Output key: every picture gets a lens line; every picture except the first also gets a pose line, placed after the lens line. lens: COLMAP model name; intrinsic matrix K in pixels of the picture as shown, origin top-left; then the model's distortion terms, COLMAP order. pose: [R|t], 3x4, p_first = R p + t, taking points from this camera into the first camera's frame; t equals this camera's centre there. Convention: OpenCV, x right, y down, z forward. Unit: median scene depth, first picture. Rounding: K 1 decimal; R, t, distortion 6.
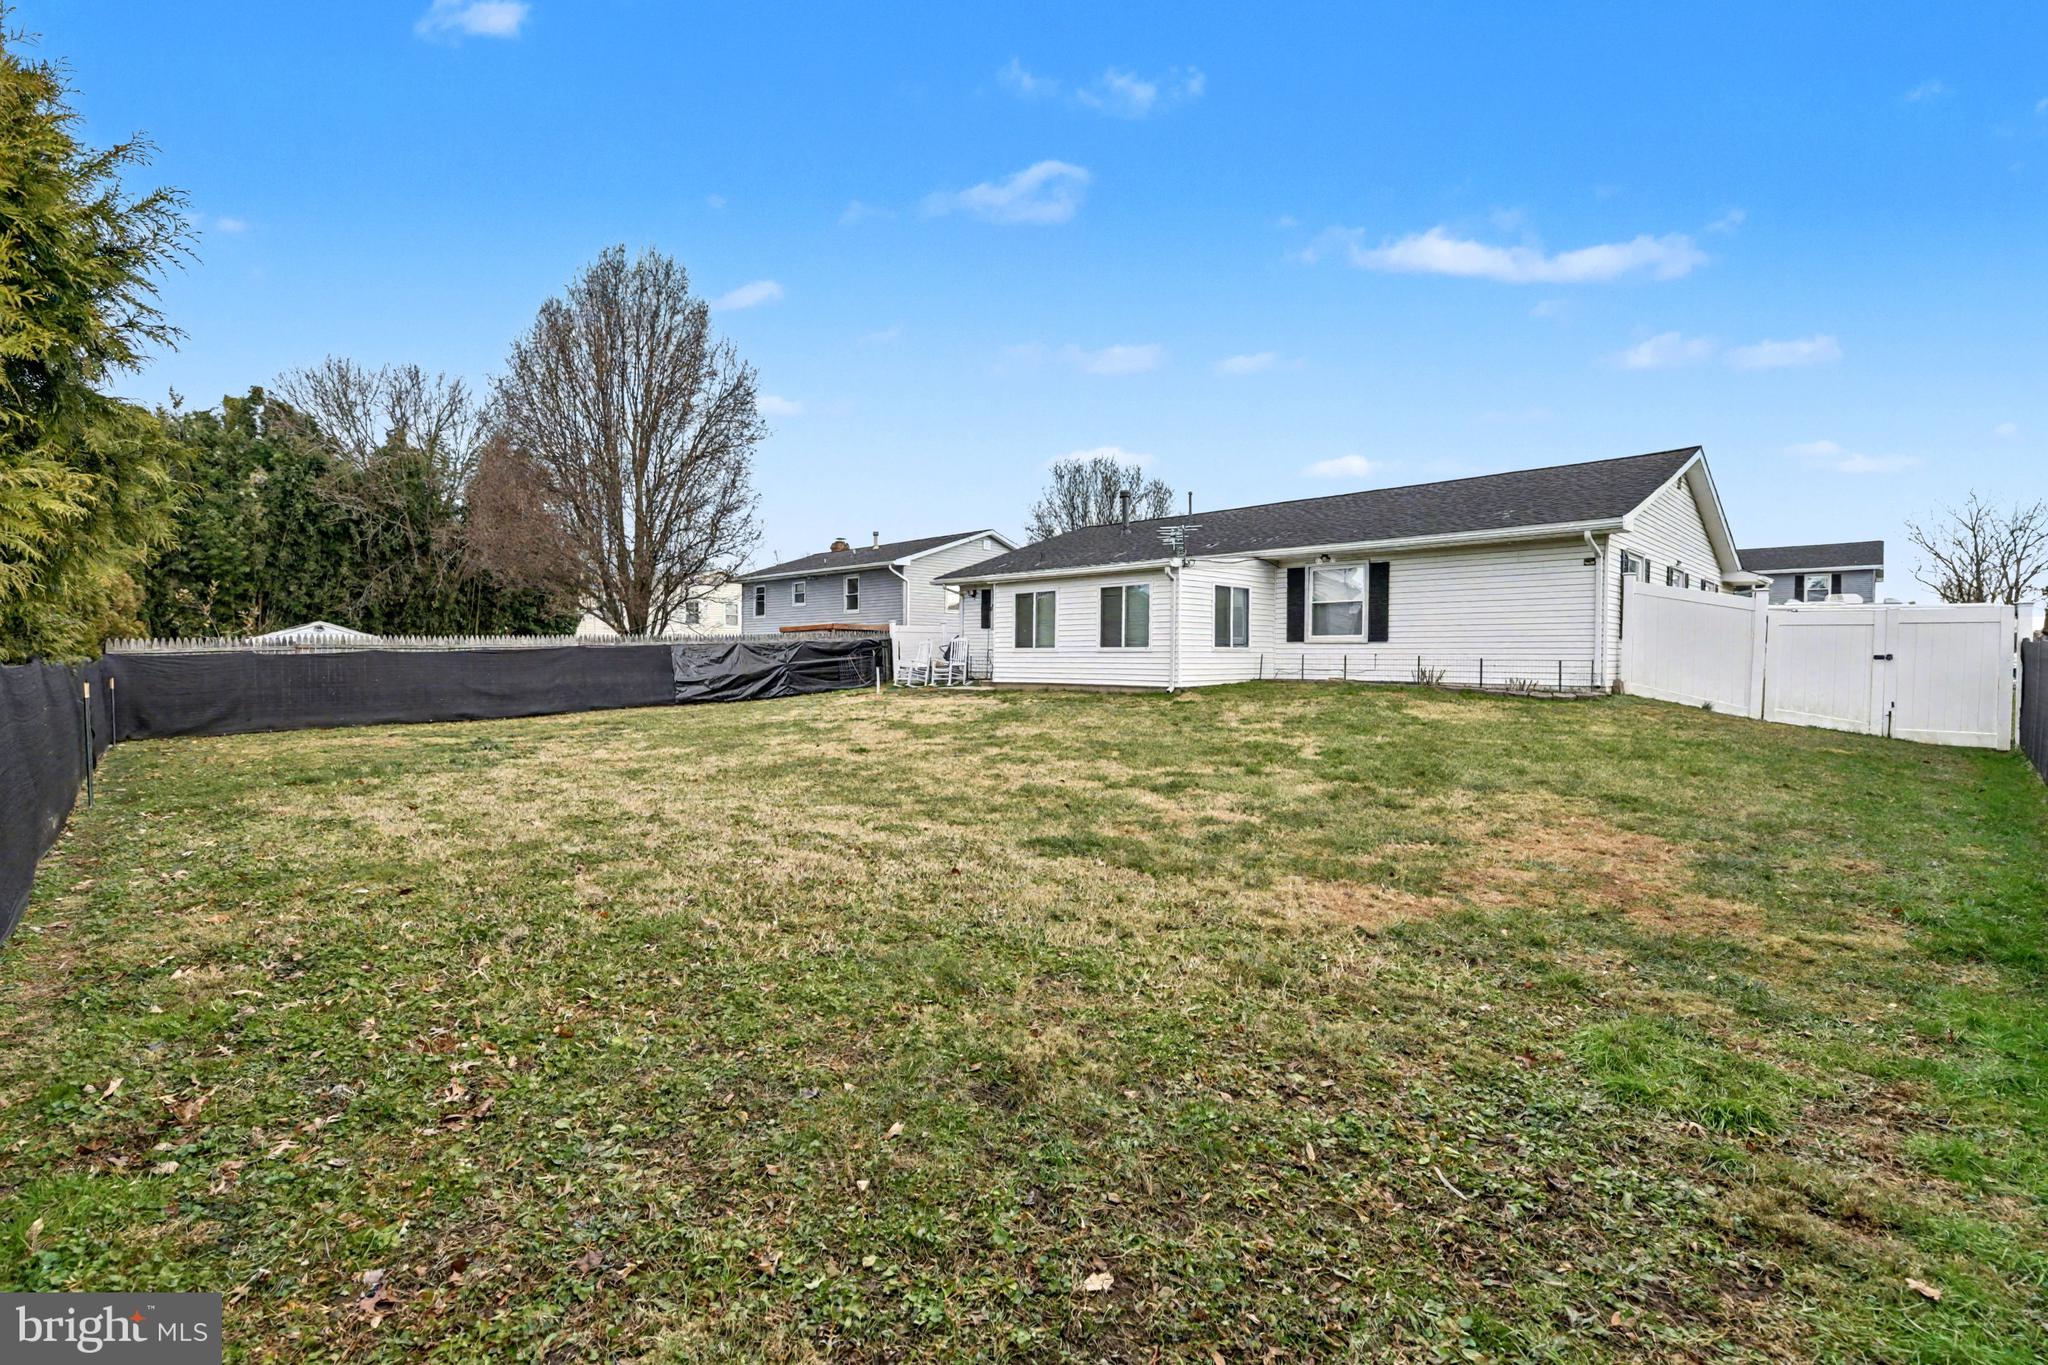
lens RADIAL K [[885.4, 0, 1024.0], [0, 885.4, 682.5], [0, 0, 1]] dist [-0.001369, -0.000146]
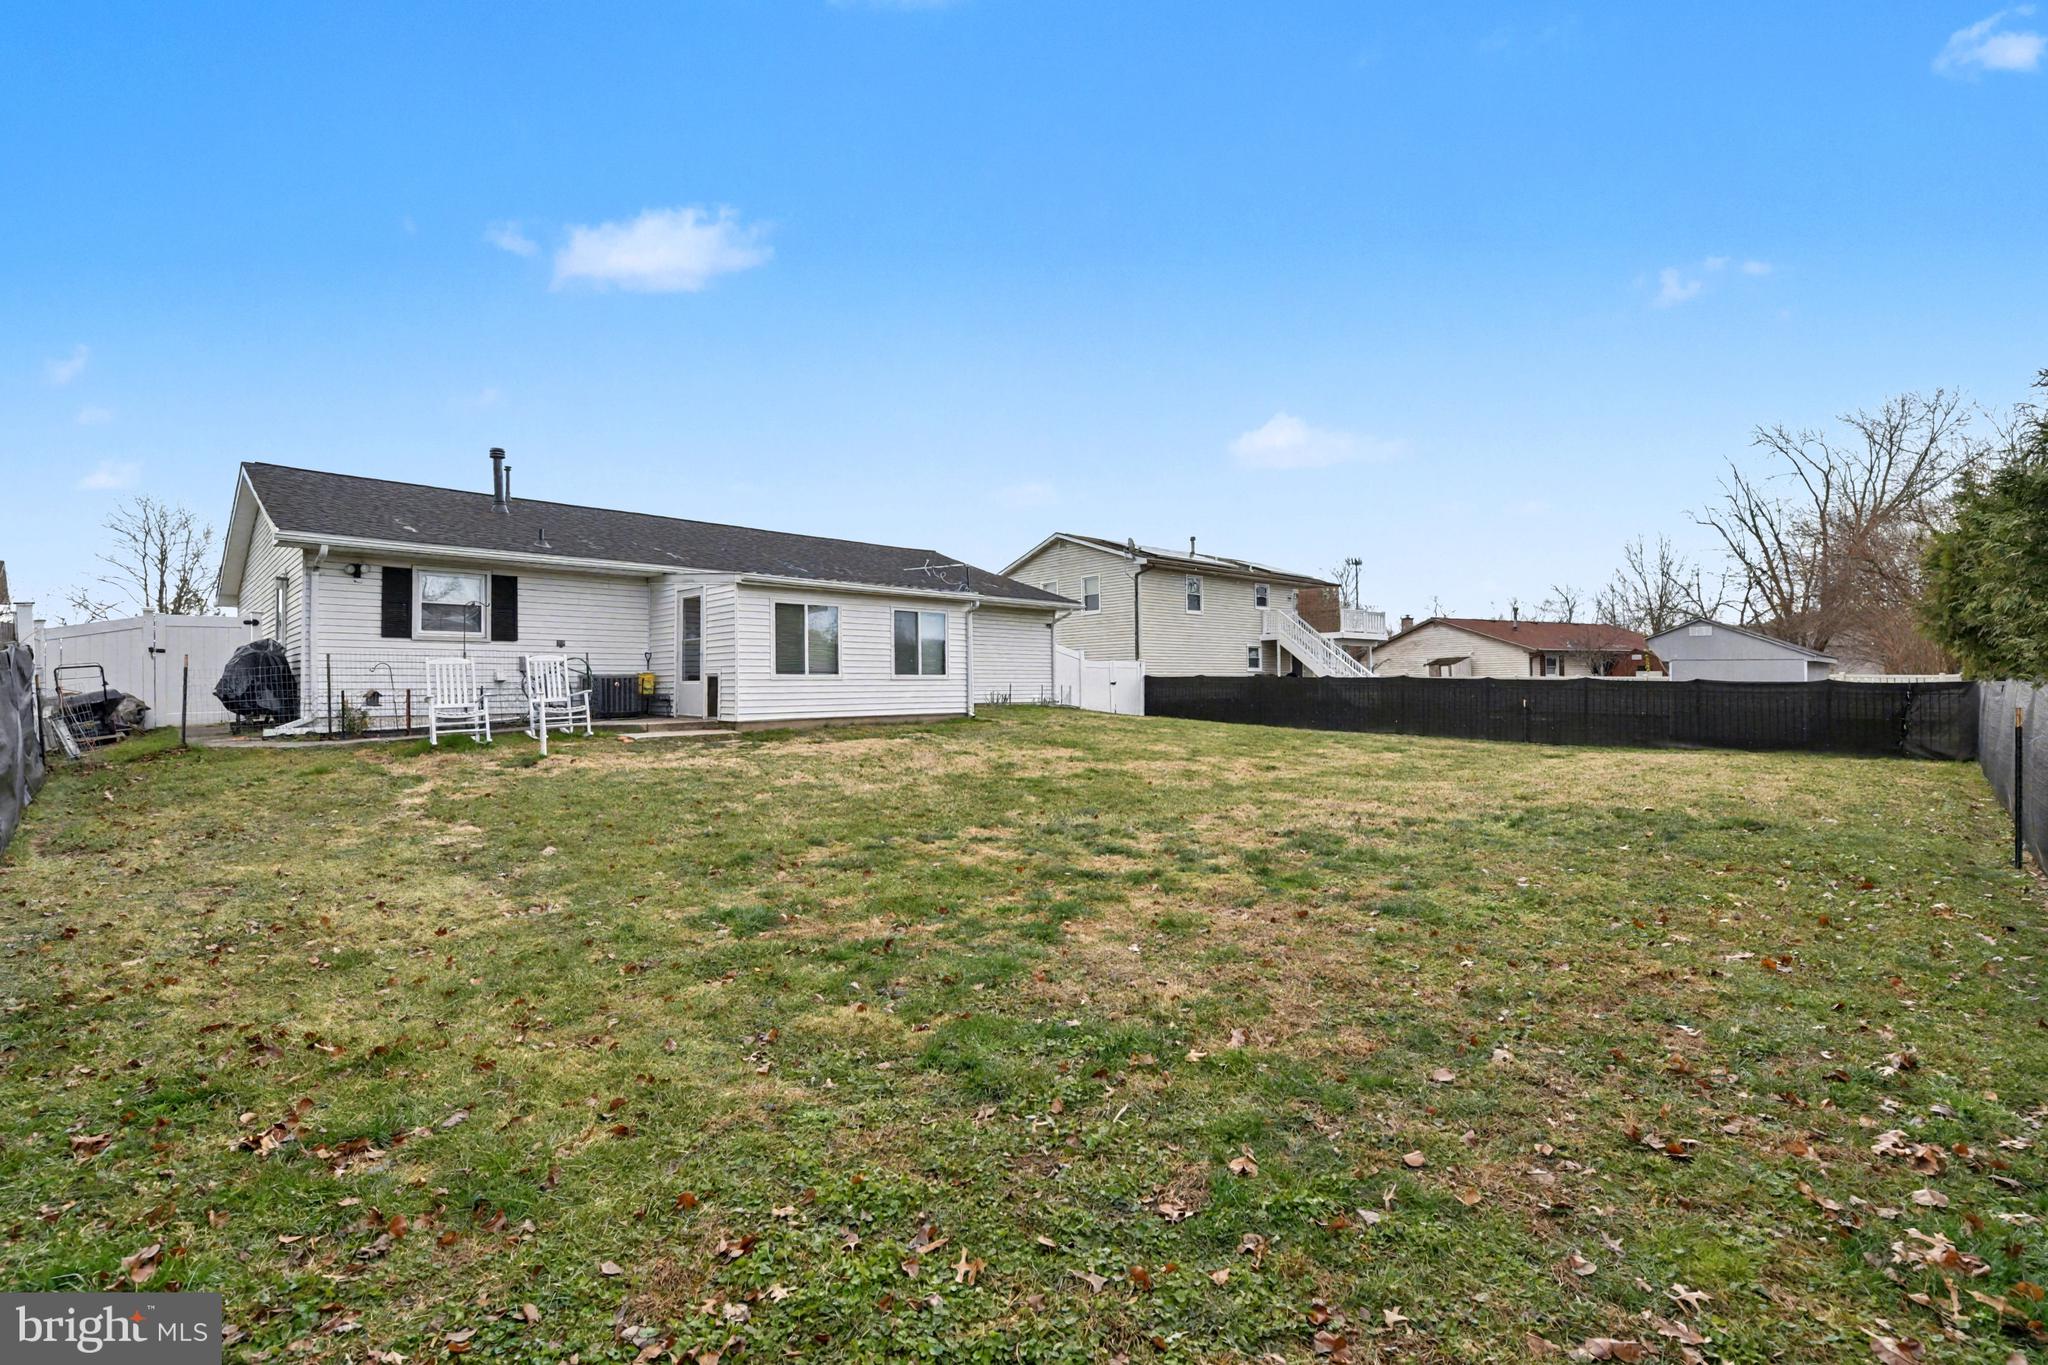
lens RADIAL K [[885.4, 0, 1024.0], [0, 885.4, 682.5], [0, 0, 1]] dist [-0.001369, -0.000146]
pose [[-0.065971, -0.007081, 0.997796, -0.780799], [0.032991, 0.999413, 0.009274, -0.032423], [-0.997276, 0.033530, -0.065699, 0.843831]]
